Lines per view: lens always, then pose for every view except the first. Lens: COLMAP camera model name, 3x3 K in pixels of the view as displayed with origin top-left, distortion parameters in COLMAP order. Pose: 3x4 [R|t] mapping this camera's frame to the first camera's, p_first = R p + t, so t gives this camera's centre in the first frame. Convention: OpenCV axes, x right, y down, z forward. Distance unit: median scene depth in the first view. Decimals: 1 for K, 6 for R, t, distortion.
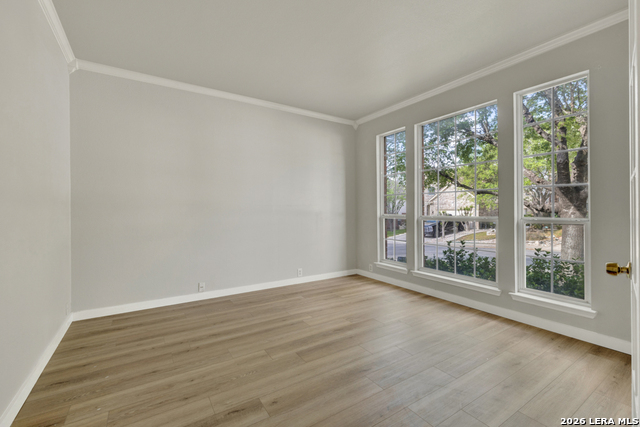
lens RADIAL K [[280.3, 0, 317.8], [0, 280.3, 209.4], [0, 0, 1]] dist [0.001603, 0.000315]
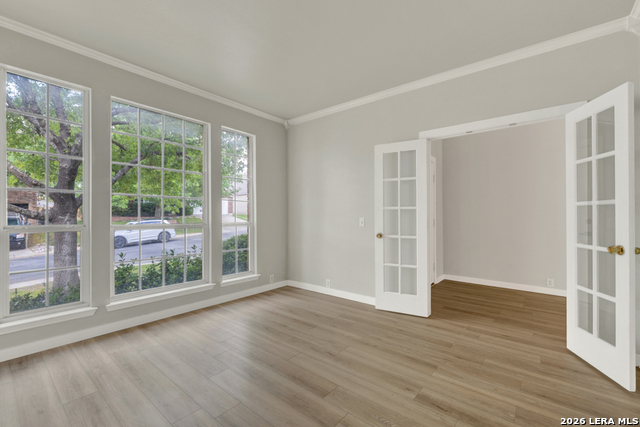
lens RADIAL K [[273.8, 0, 315.7], [0, 273.8, 215.6], [0, 0, 1]] dist [-0.000345, 0.000248]
pose [[-0.312097, 0.002556, 0.950047, -0.546386], [0.000675, 0.999997, -0.002469, 0.001327], [-0.950050, -0.000129, -0.312098, 0.859957]]
